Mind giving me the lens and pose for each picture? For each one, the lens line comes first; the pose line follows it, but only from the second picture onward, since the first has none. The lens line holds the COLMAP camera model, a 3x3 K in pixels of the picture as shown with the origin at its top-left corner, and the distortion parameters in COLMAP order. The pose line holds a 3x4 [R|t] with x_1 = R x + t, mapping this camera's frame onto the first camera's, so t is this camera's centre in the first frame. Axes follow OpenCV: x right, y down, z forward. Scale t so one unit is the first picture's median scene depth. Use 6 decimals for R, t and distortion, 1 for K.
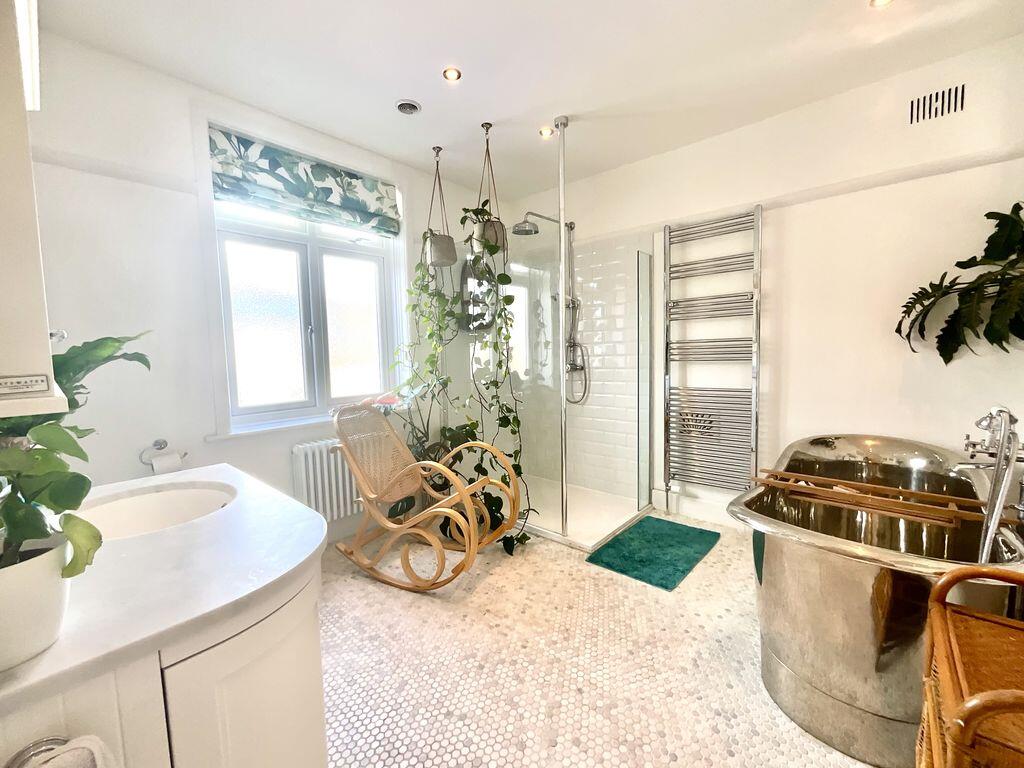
lens RADIAL K [[415.0, 0, 511.2], [0, 415.0, 382.4], [0, 0, 1]] dist [0.000746, 0.000744]
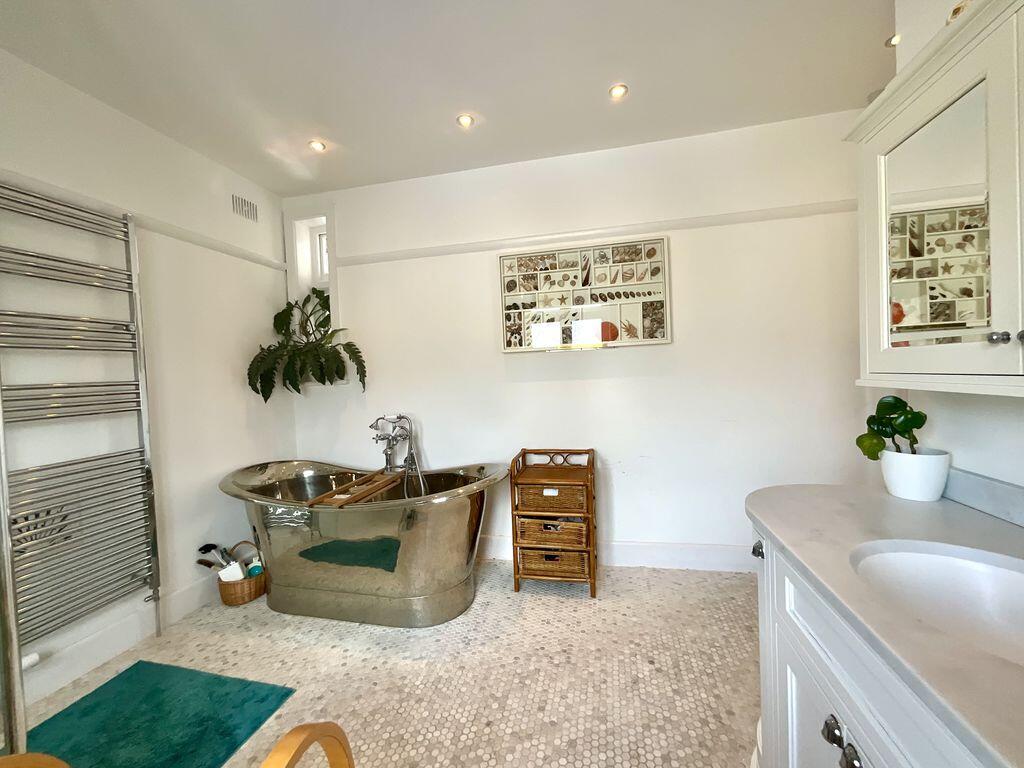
lens RADIAL K [[415.0, 0, 511.2], [0, 415.0, 384.3], [0, 0, 1]] dist [0.000746, 0.000744]
pose [[-0.478191, 0.015026, 0.878127, -0.594702], [0.118560, 0.991806, 0.047592, -0.080279], [-0.870217, 0.126869, -0.476054, 1.061502]]
